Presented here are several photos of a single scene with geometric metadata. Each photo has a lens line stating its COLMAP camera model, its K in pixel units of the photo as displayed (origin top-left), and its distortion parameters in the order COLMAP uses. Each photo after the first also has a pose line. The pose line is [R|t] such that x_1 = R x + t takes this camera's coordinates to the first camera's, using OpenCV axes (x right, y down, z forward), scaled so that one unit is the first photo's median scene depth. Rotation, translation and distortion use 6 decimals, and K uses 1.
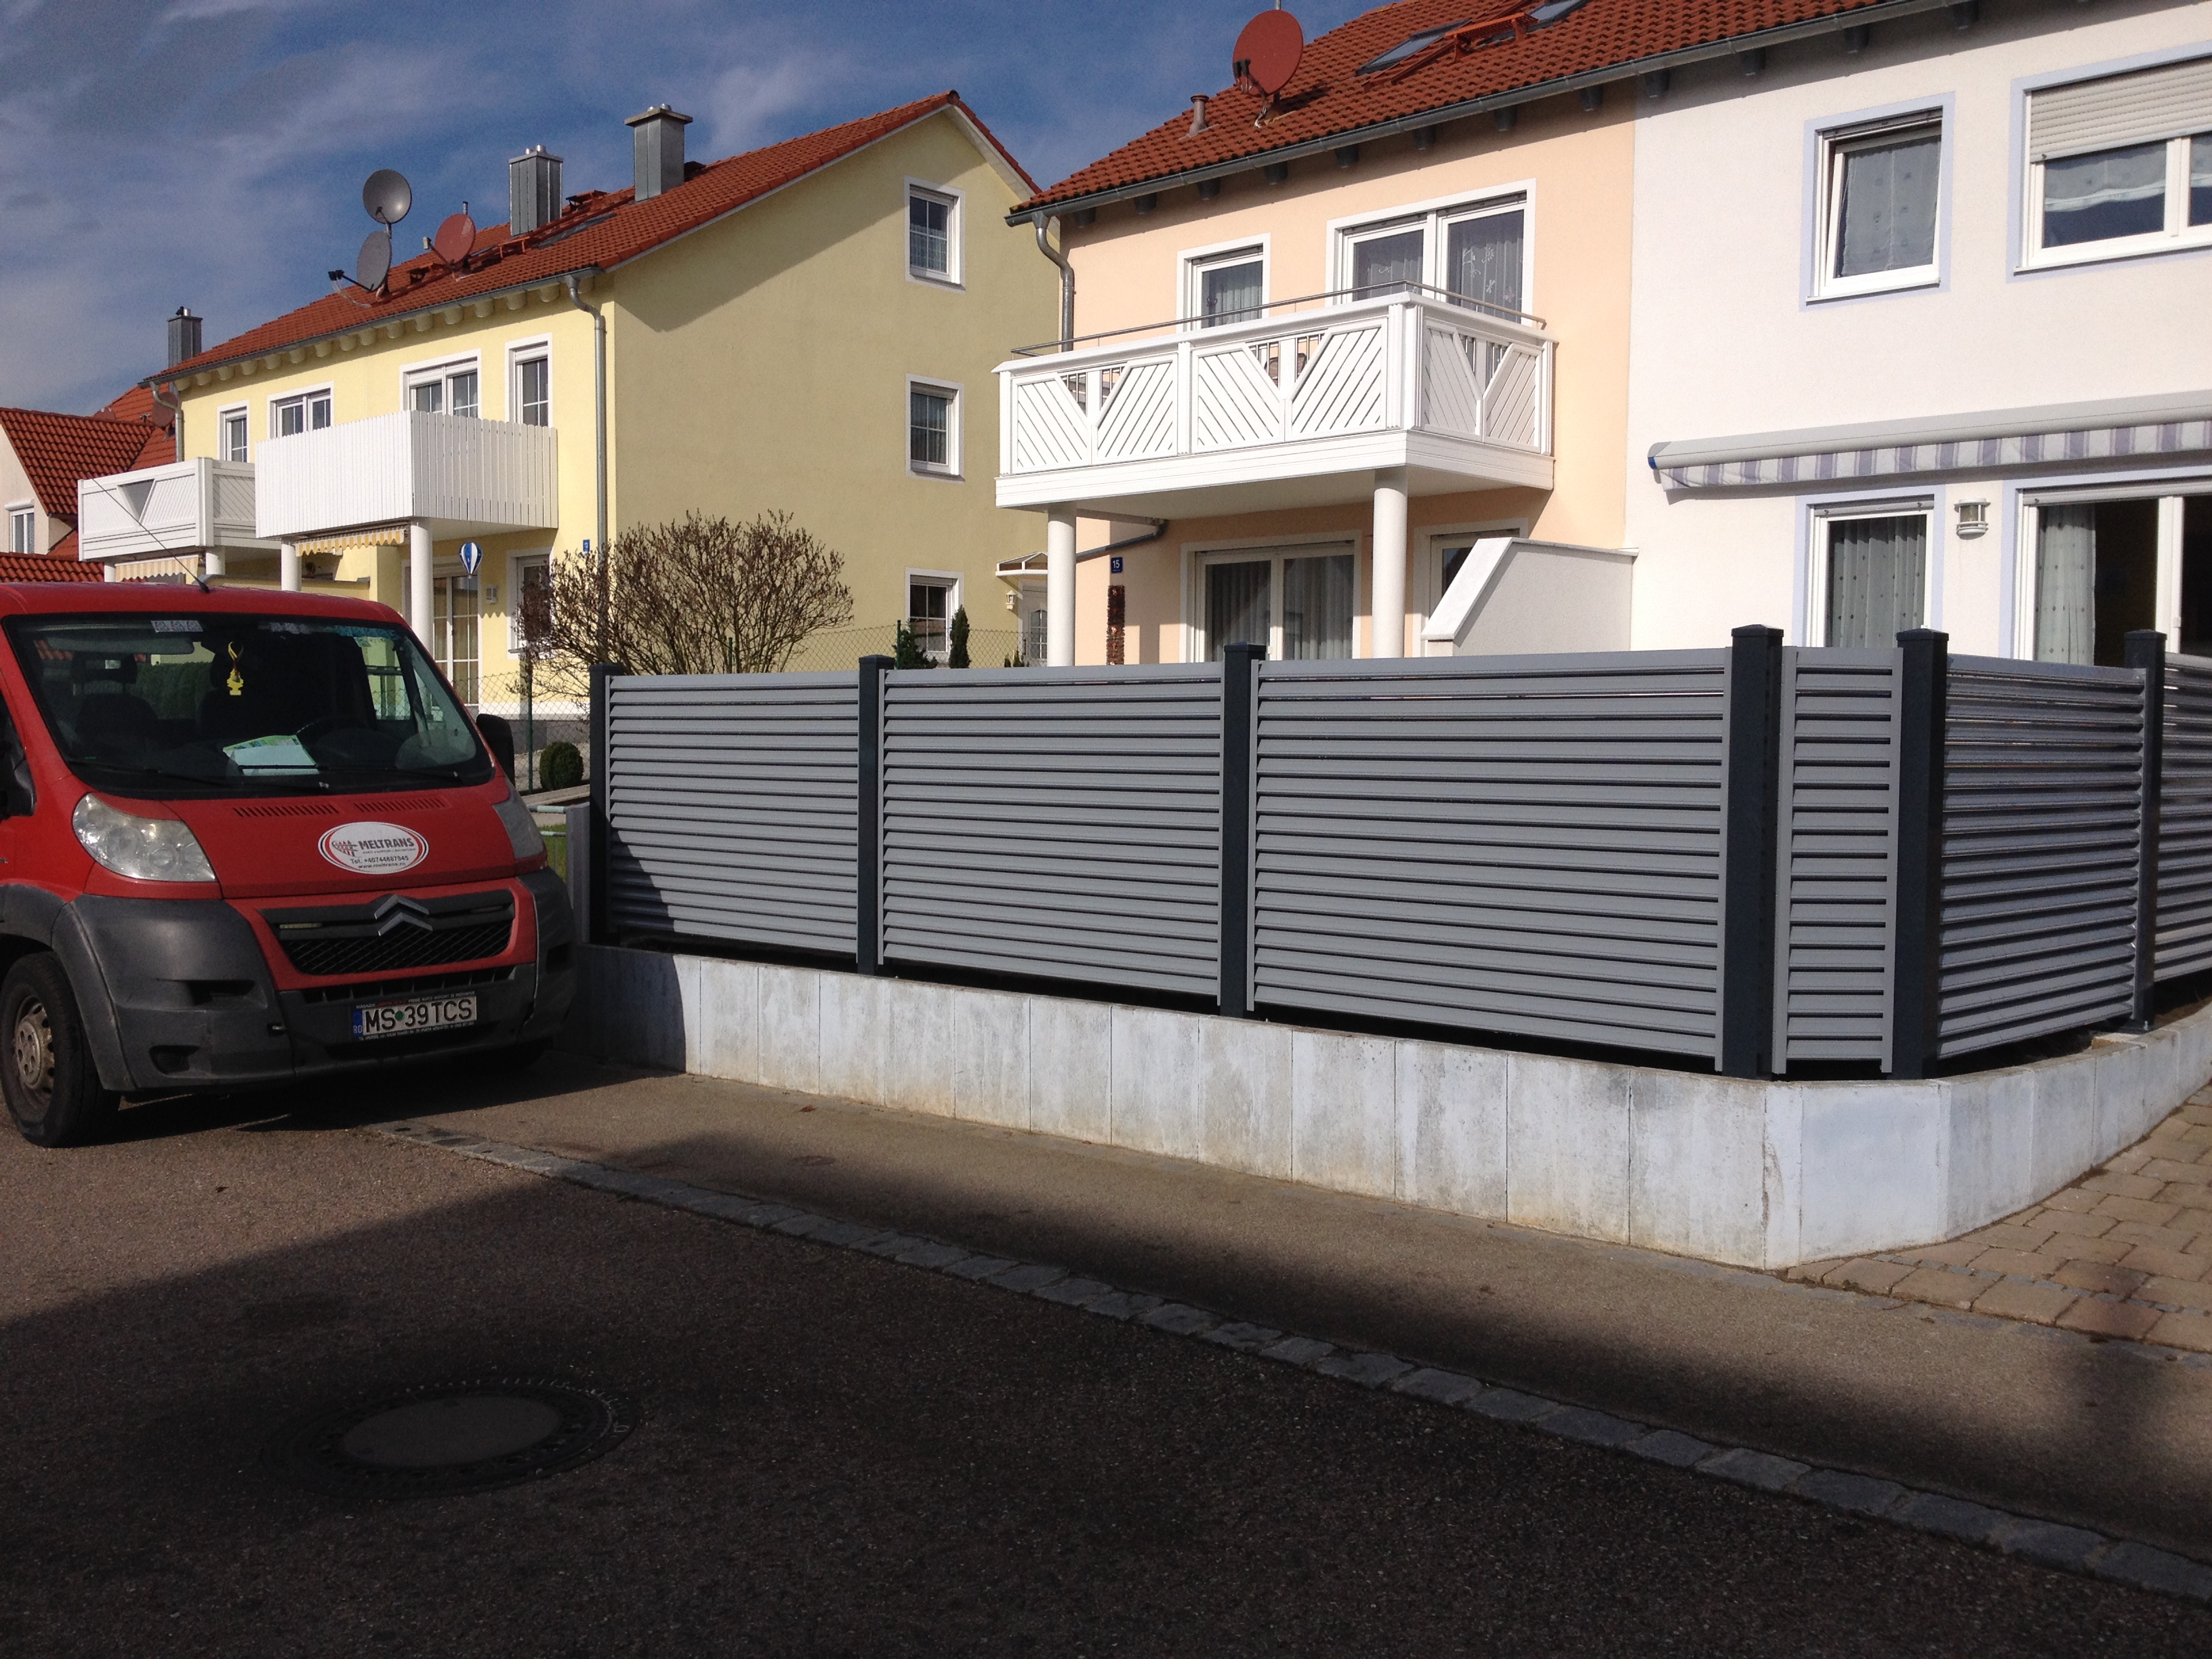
lens RADIAL K [[2048.6, 0, 1092.9], [0, 2048.6, 820.6], [0, 0, 1]] dist [0.139888, -0.318683]
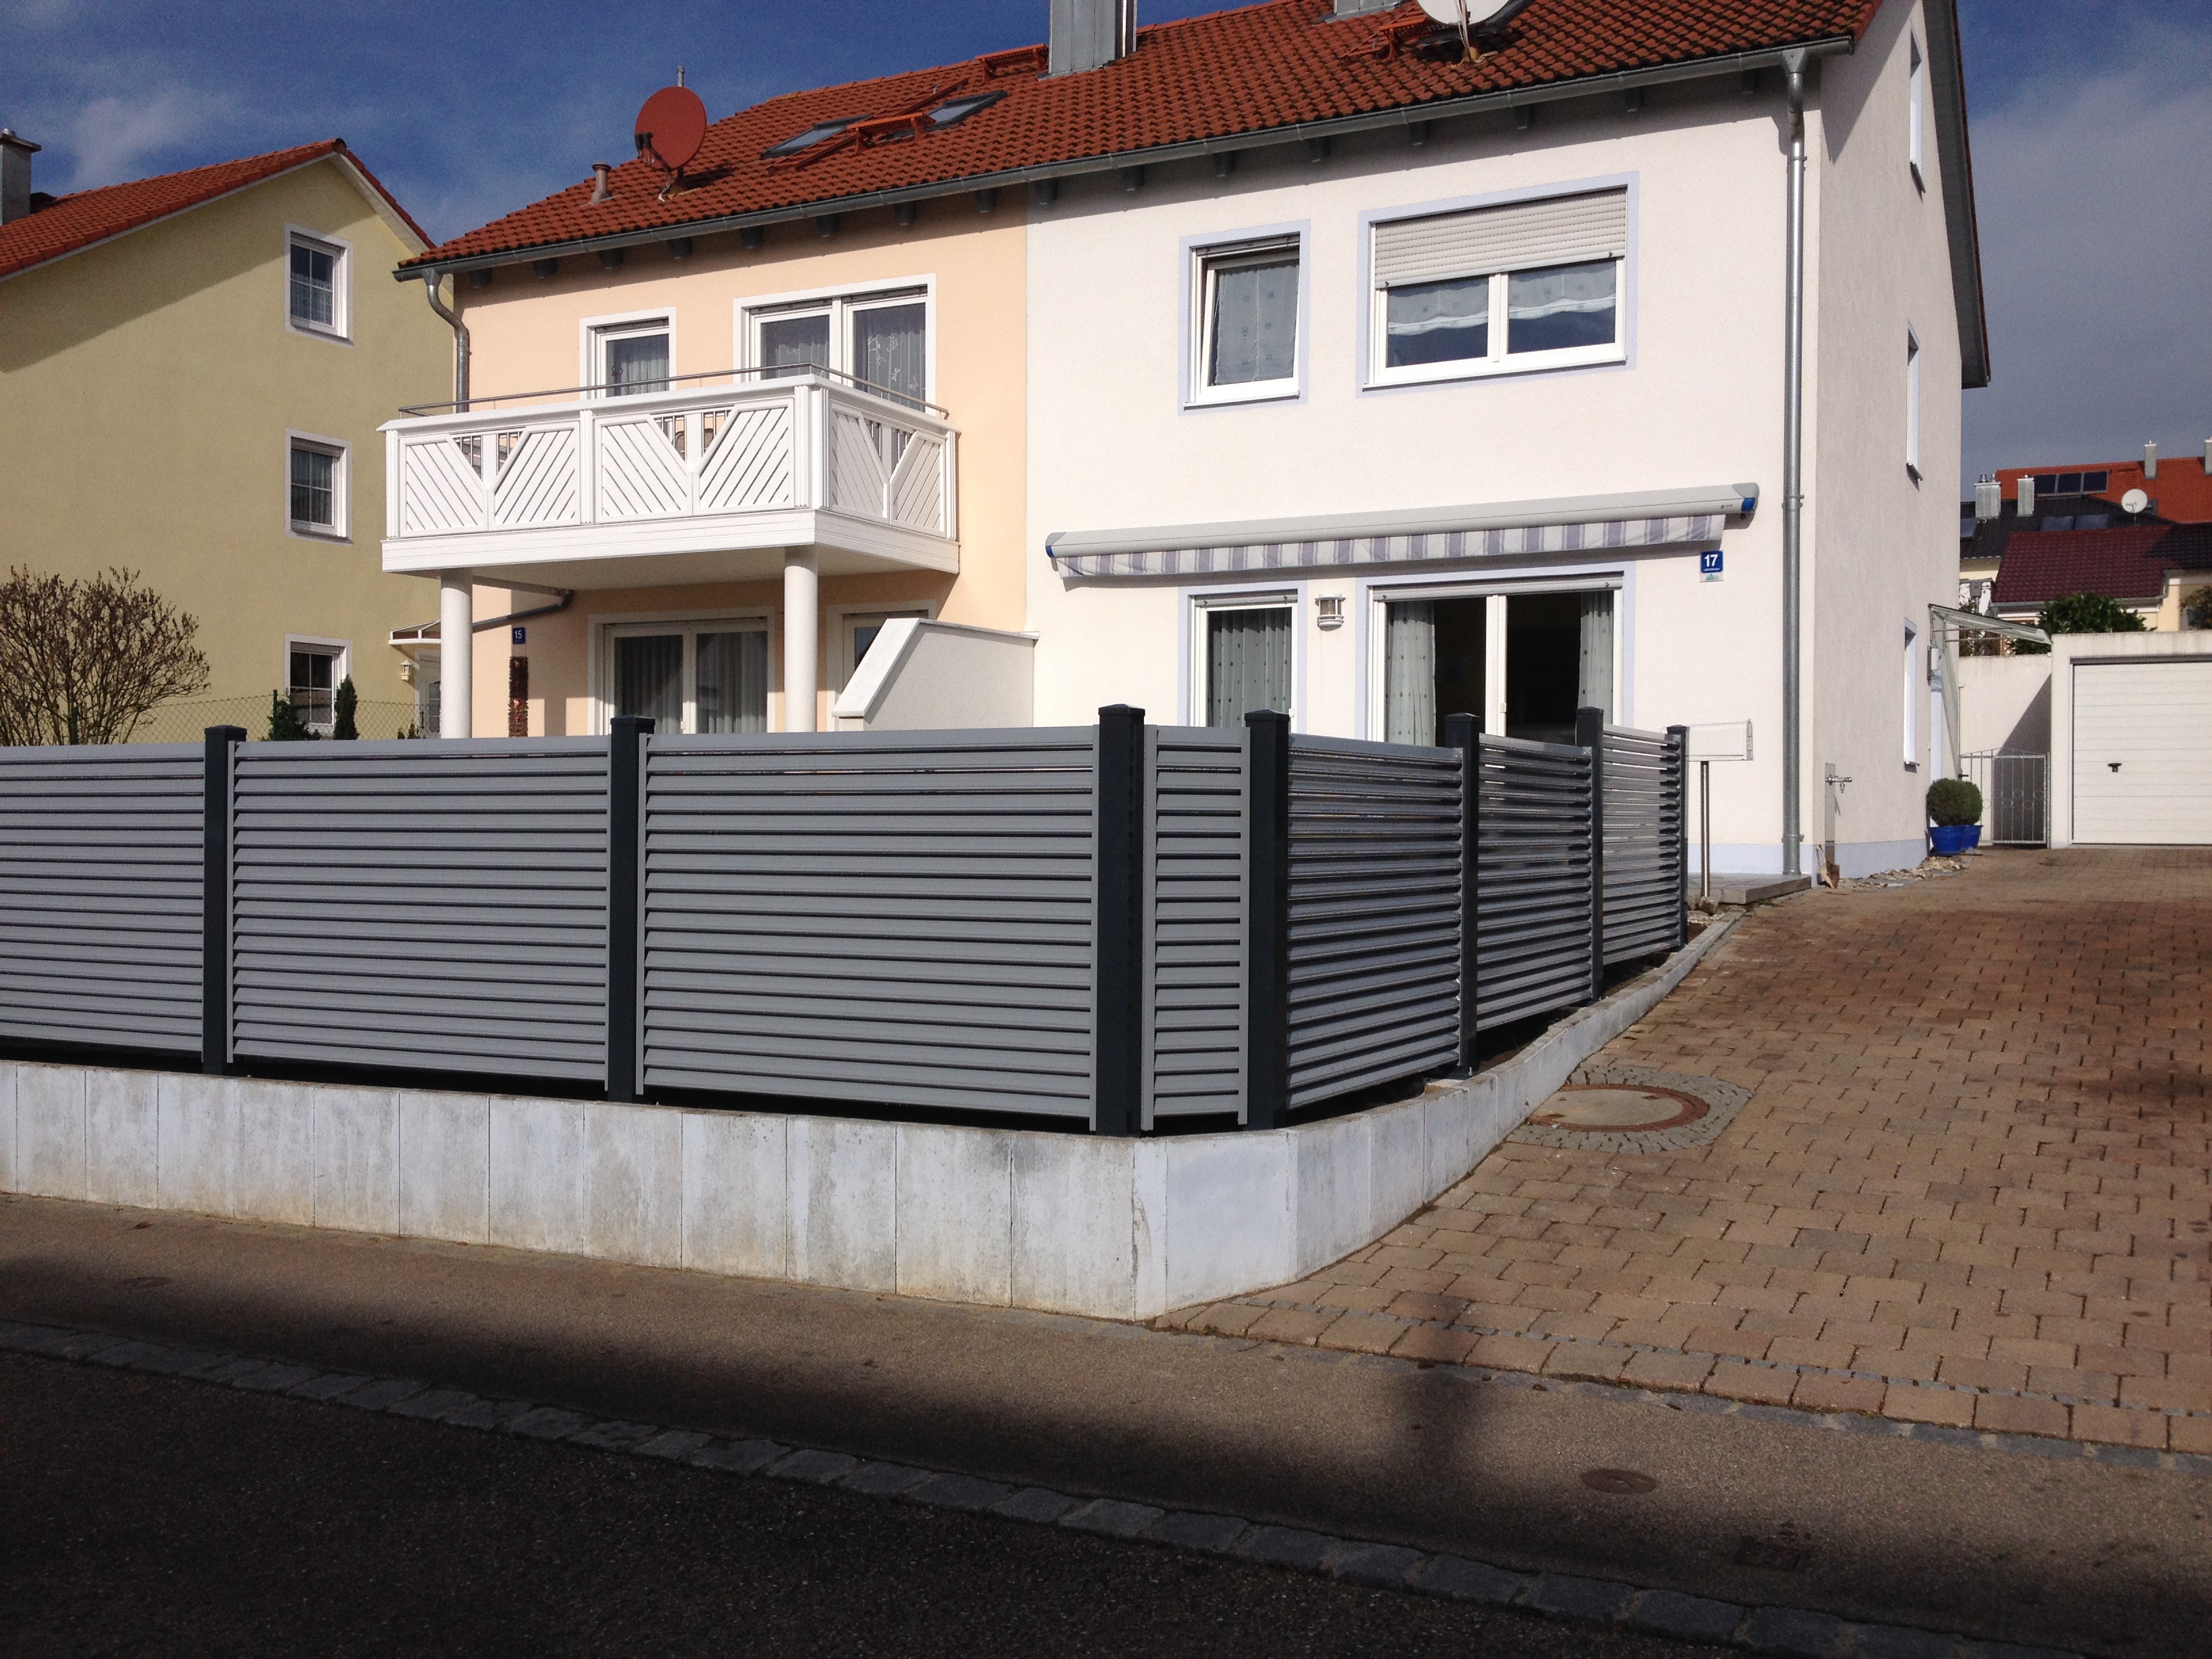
lens RADIAL K [[2048.6, 0, 1092.9], [0, 2048.6, 820.6], [0, 0, 1]] dist [0.139888, -0.318683]
pose [[0.961966, -0.005599, 0.273111, 0.007283], [0.015838, 0.999251, -0.035300, 0.000520], [-0.272709, 0.038283, 0.961335, 0.000106]]
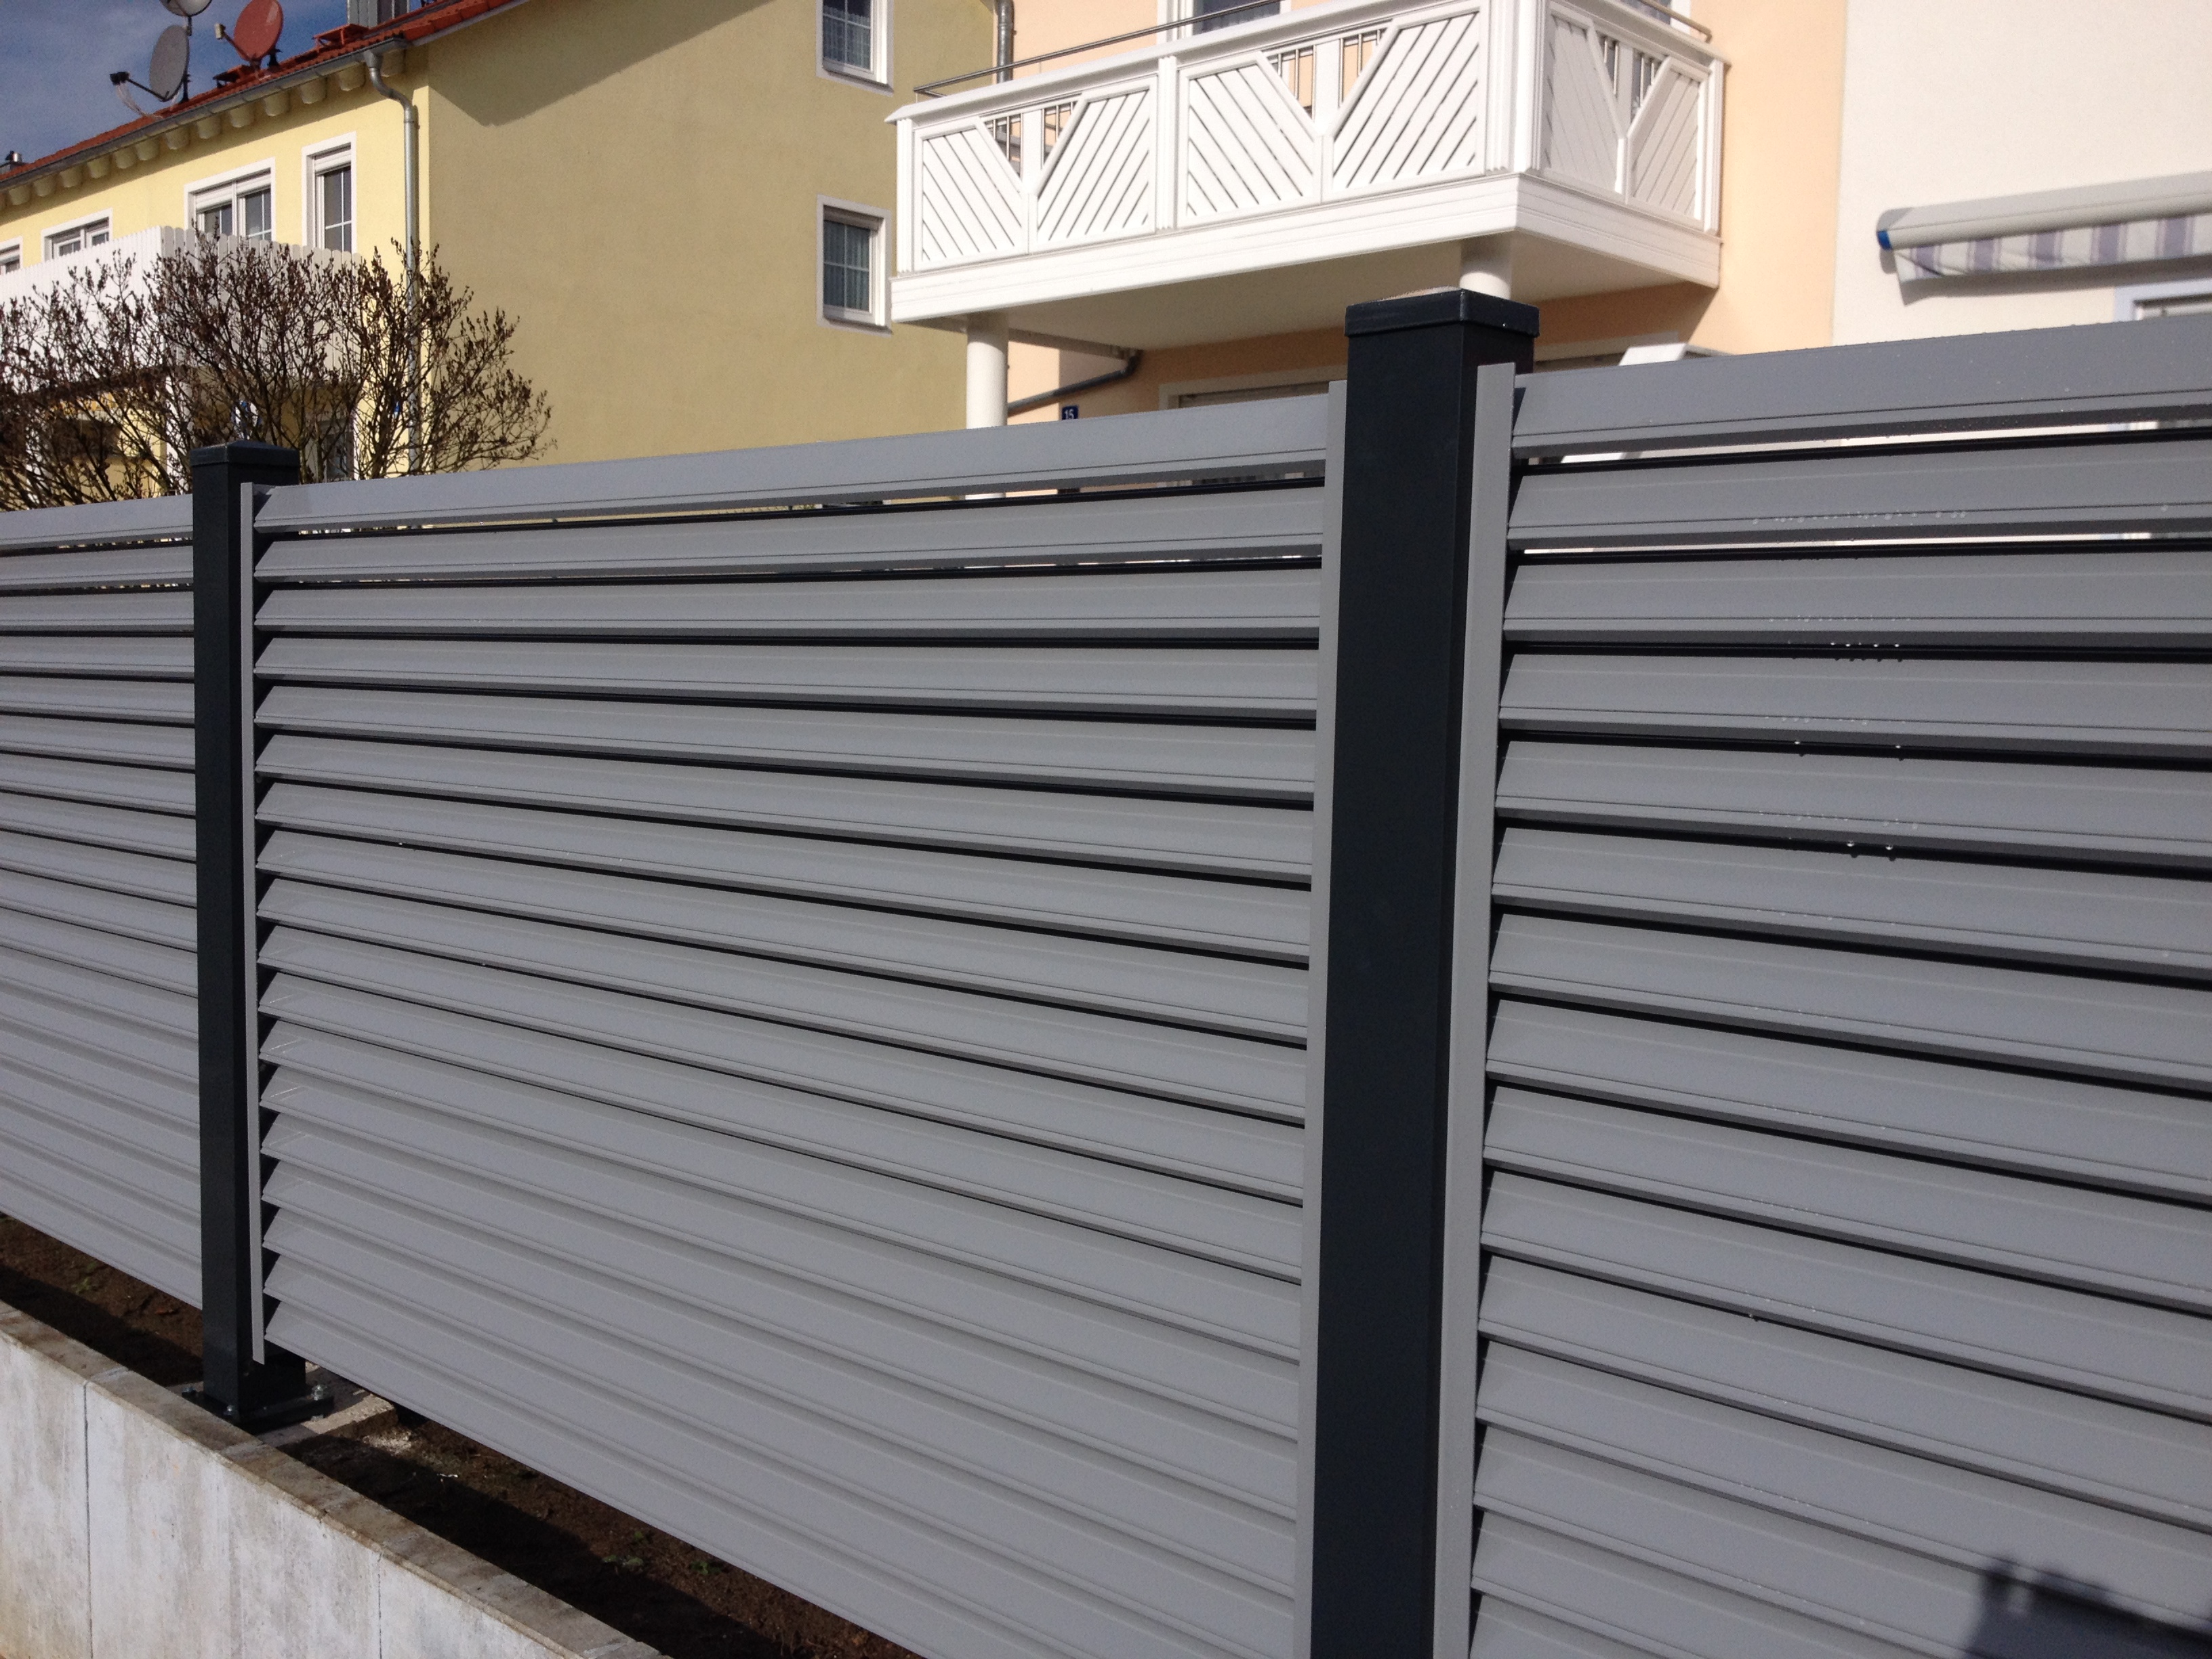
lens RADIAL K [[2136.8, 0, 1004.3], [0, 2136.8, 865.8], [0, 0, 1]] dist [0.149990, -0.367477]
pose [[0.999589, 0.005540, -0.028111, 0.015039], [-0.003849, 0.998198, 0.059882, -0.017346], [0.028392, -0.059749, 0.997810, 0.336451]]
